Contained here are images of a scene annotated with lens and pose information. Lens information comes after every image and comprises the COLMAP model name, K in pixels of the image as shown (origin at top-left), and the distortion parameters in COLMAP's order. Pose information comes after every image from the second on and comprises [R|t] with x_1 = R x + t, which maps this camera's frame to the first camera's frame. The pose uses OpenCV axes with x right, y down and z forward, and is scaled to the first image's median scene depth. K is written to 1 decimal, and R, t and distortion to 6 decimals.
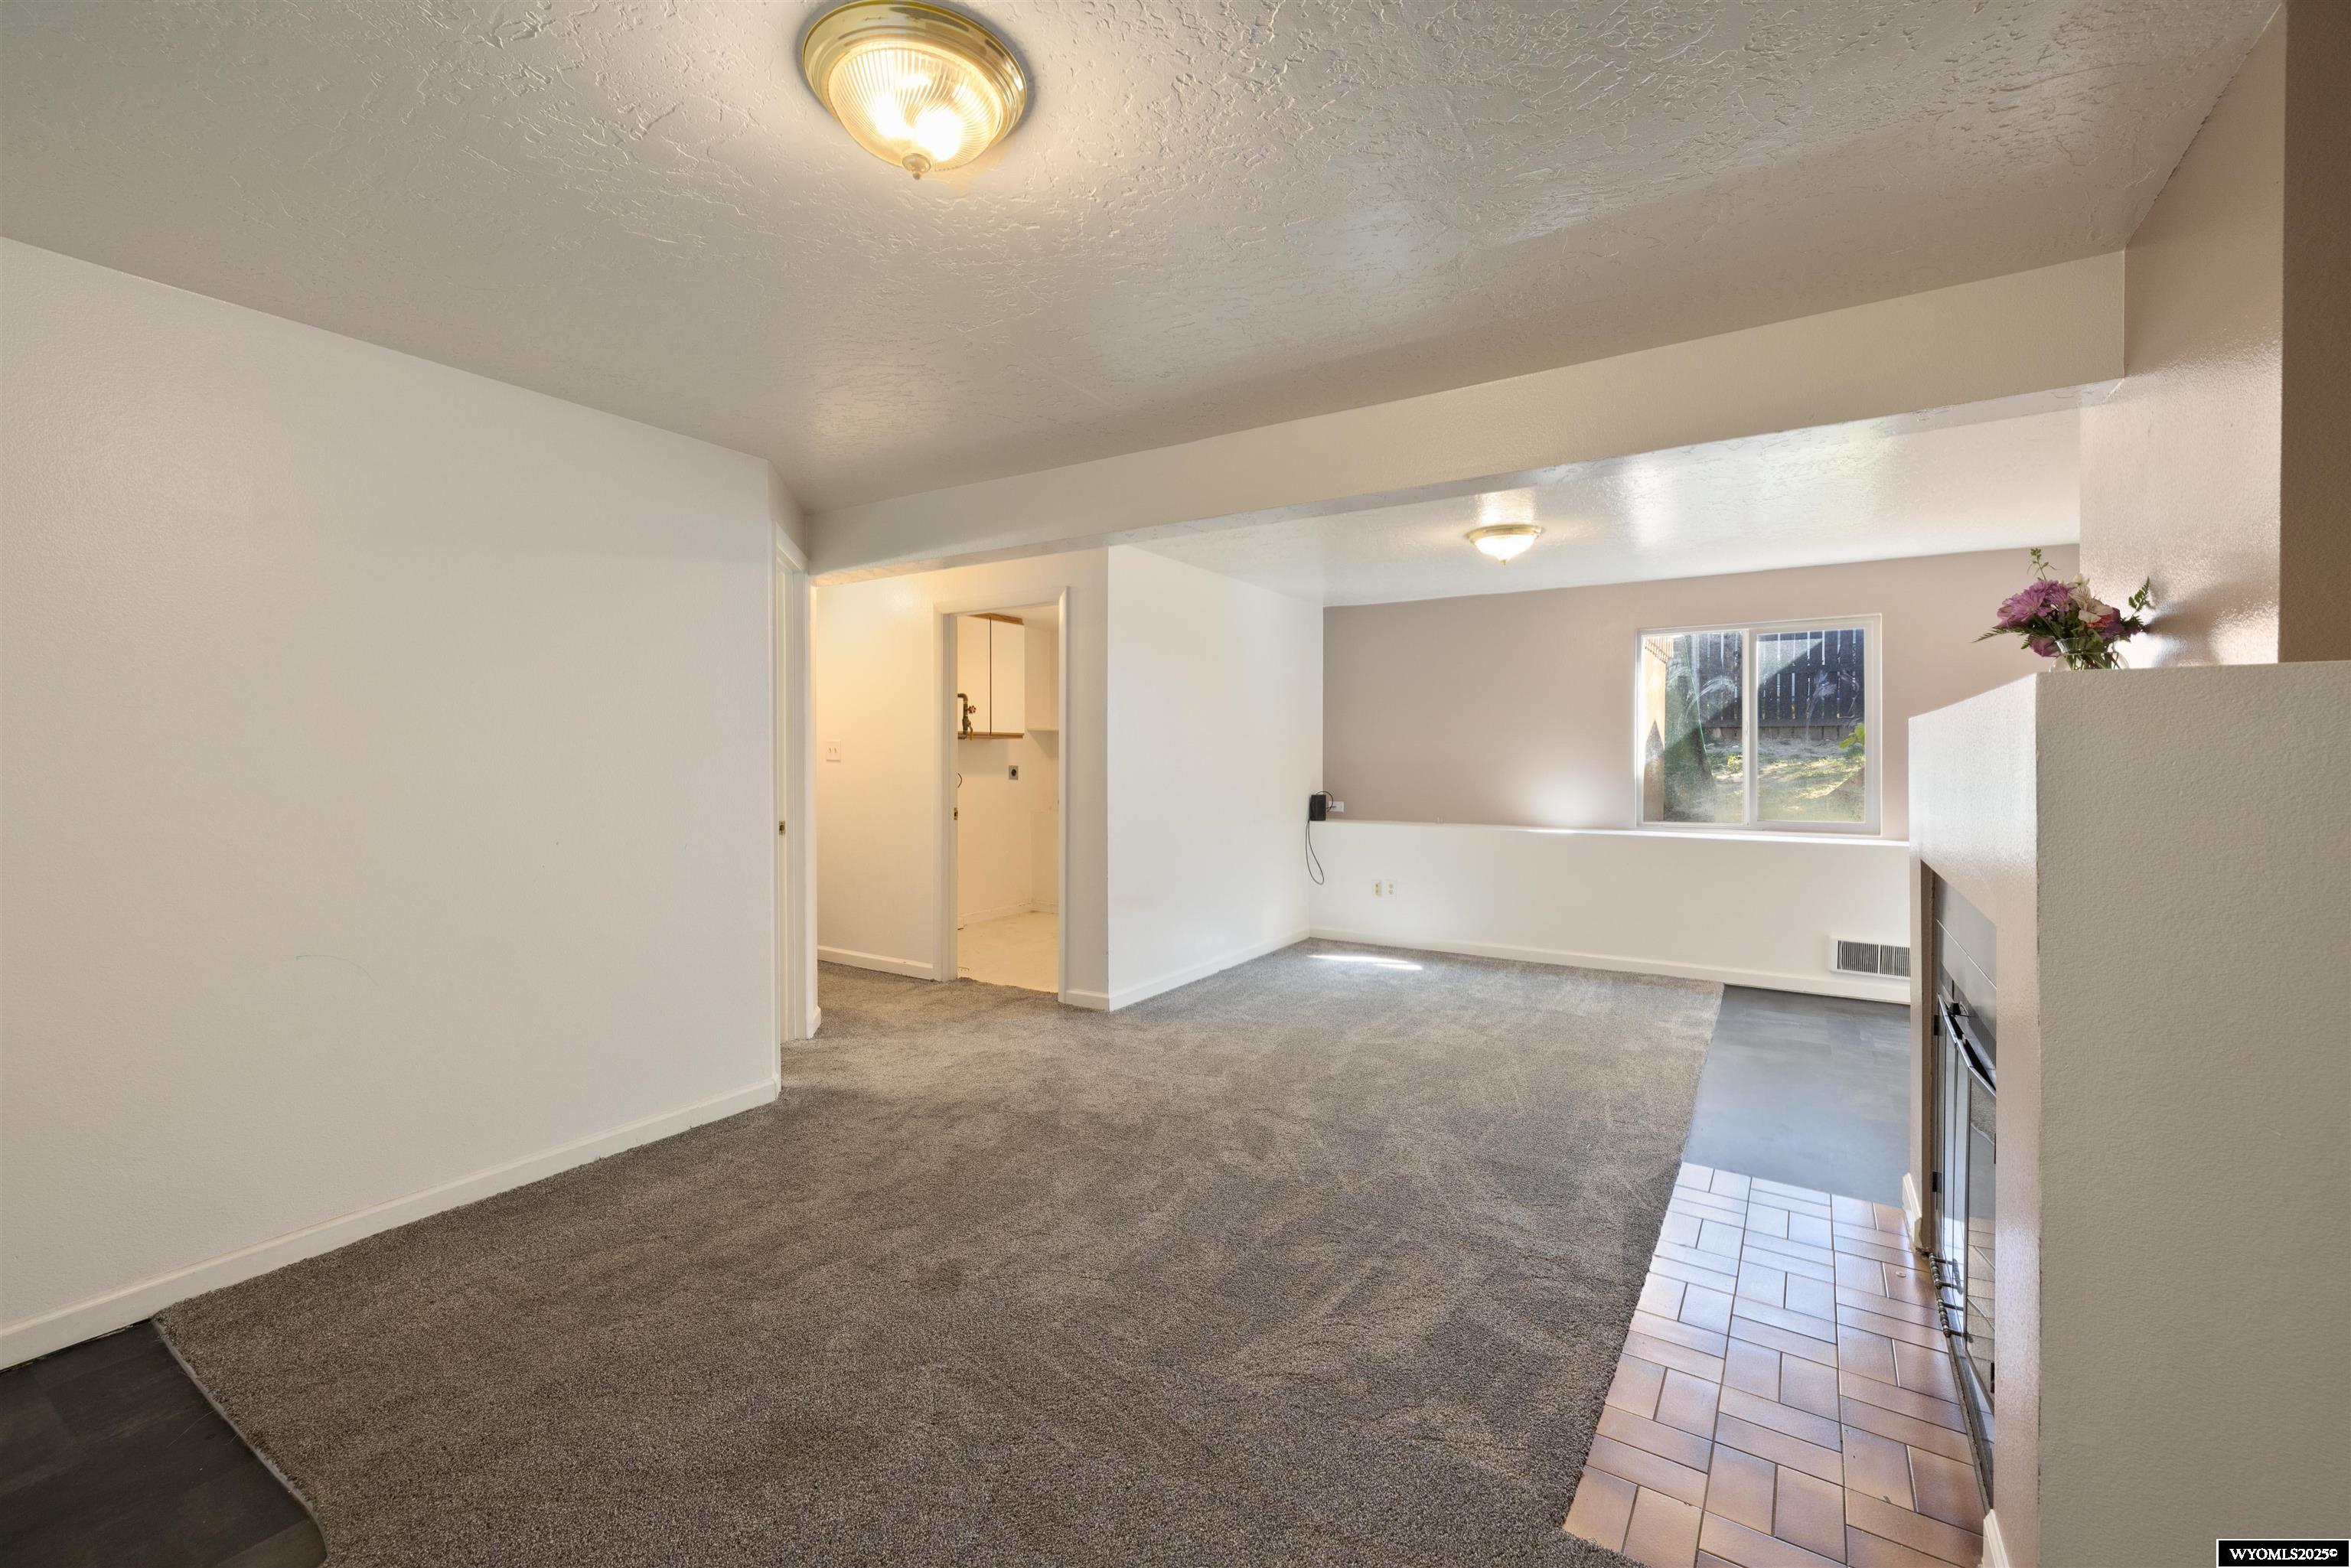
lens RADIAL K [[982.2, 0, 1164.7], [0, 982.2, 763.8], [0, 0, 1]] dist [-0.000278, 0.000012]
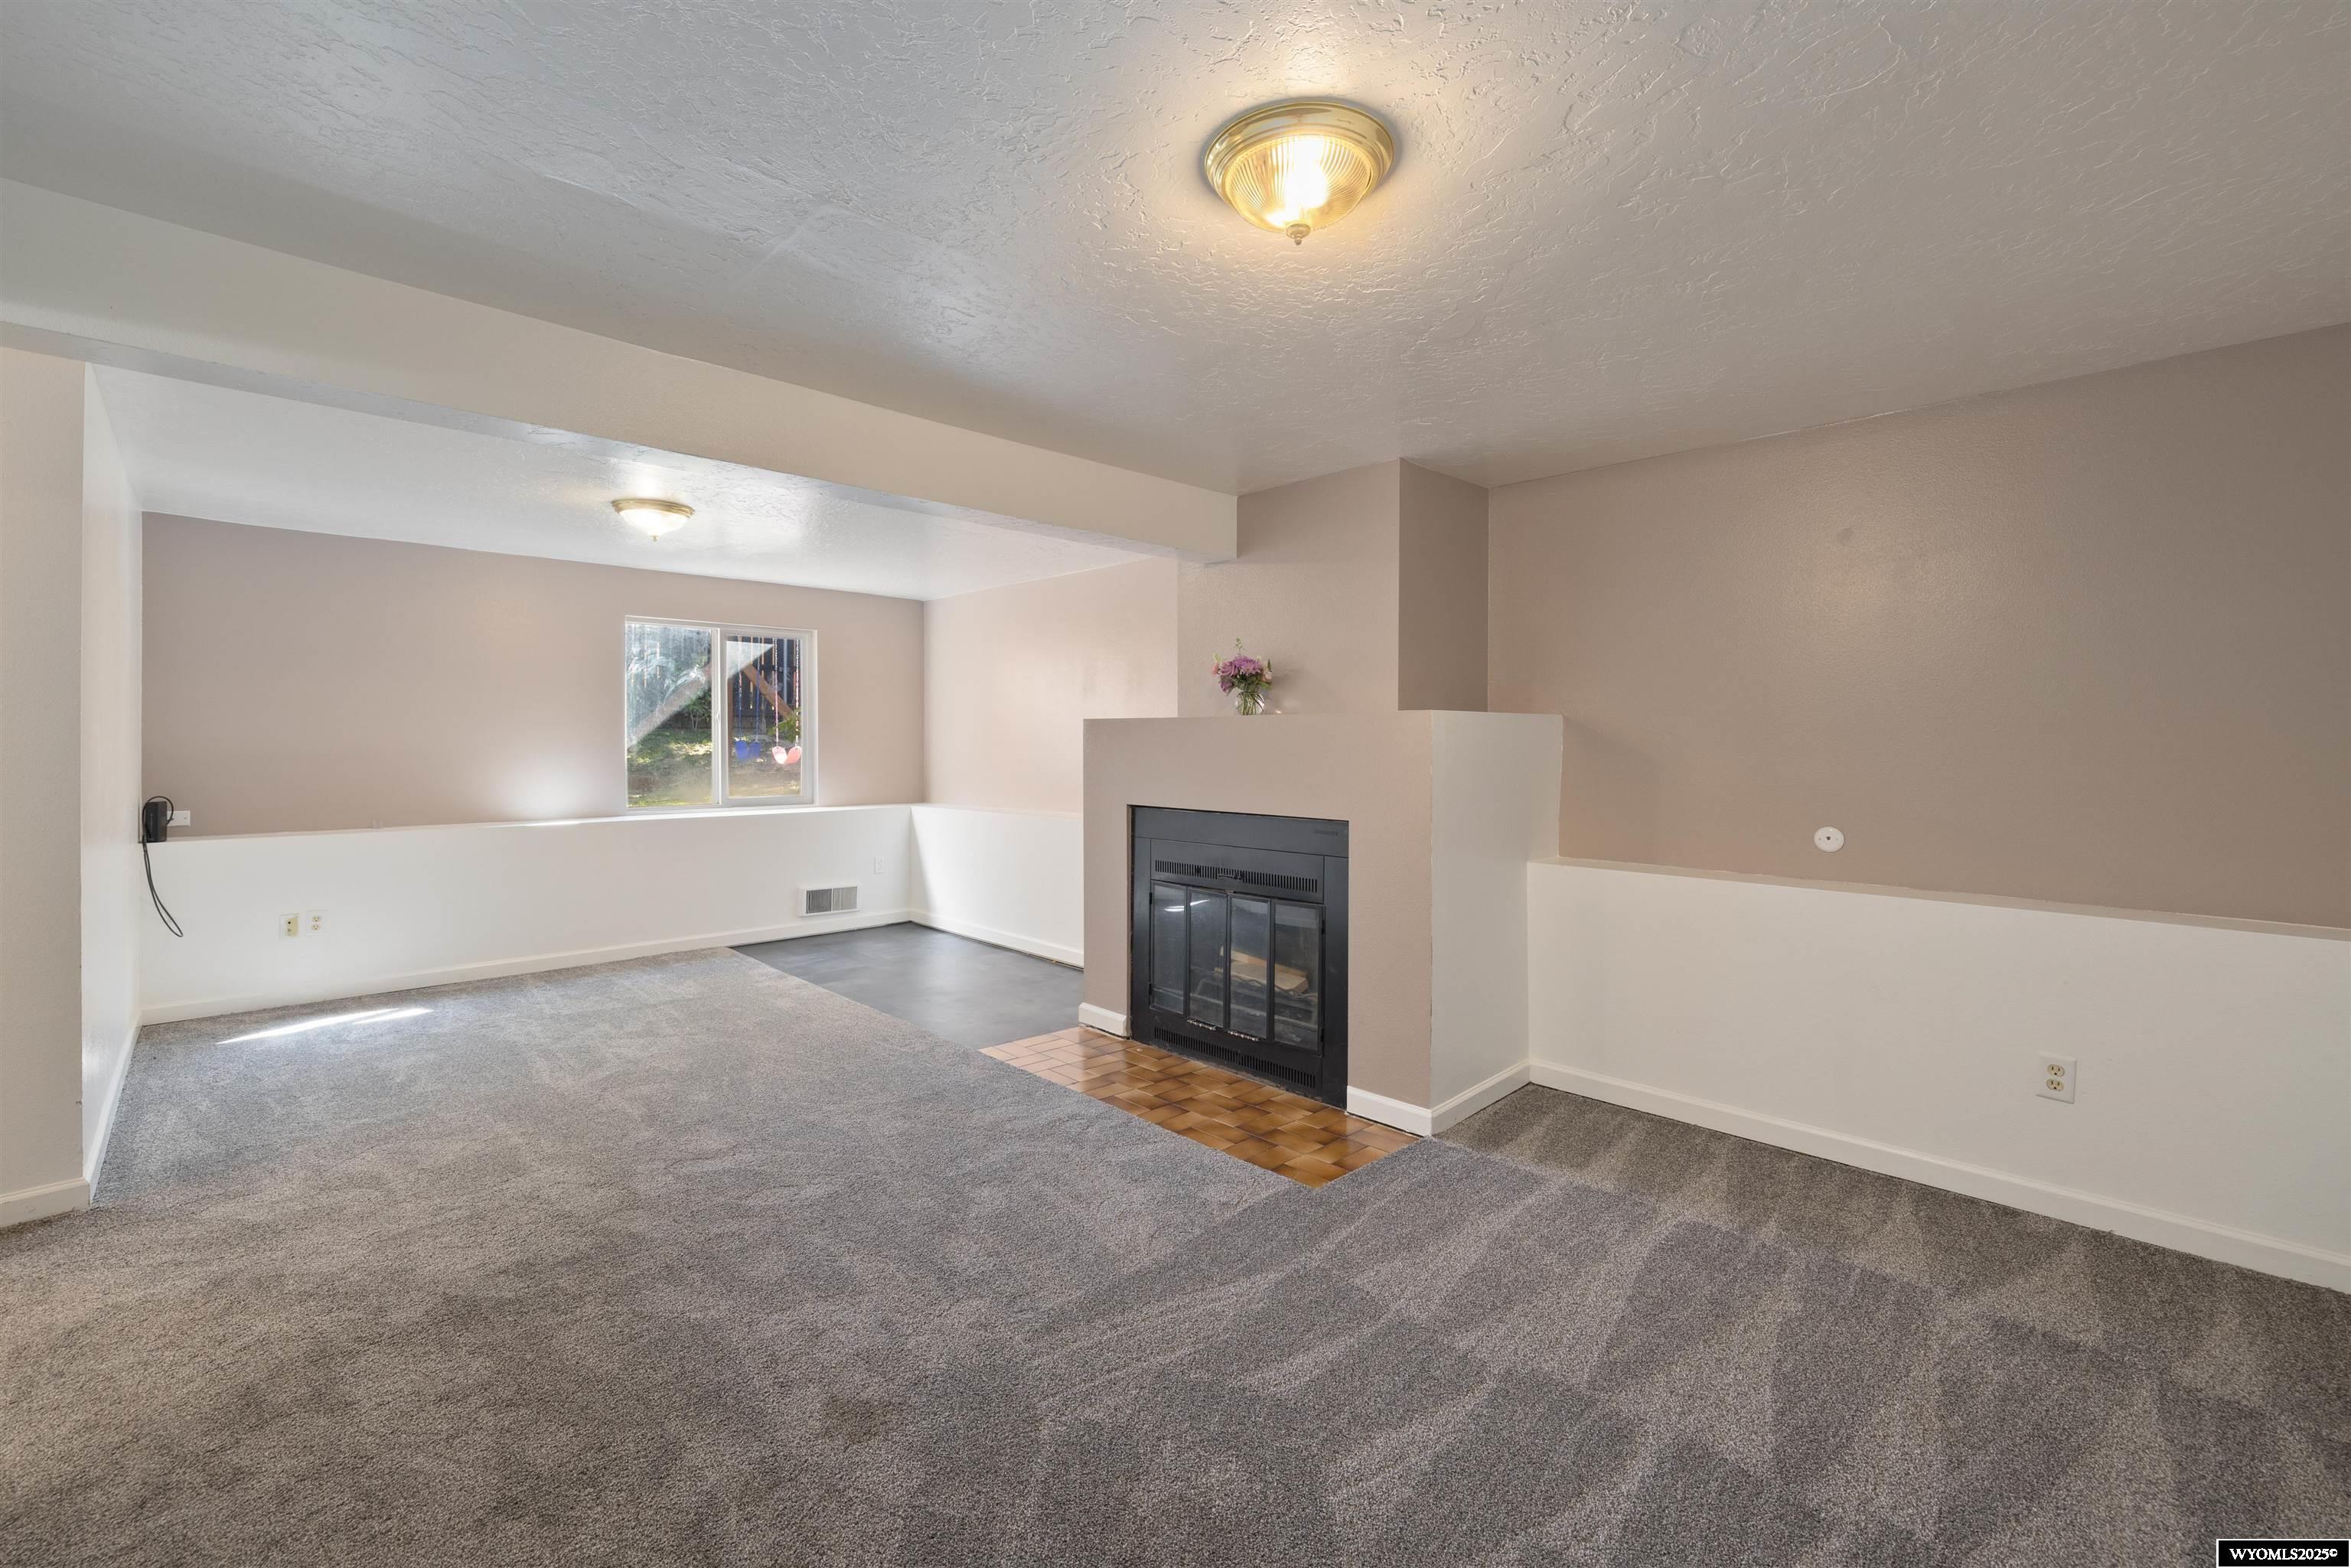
lens RADIAL K [[987.7, 0, 1172.0], [0, 987.7, 742.7], [0, 0, 1]] dist [0.000577, 0.000280]
pose [[0.233090, -0.001716, 0.972454, -0.423370], [0.006432, 0.999979, 0.000223, -0.003576], [-0.972434, 0.006203, 0.233096, 0.262385]]
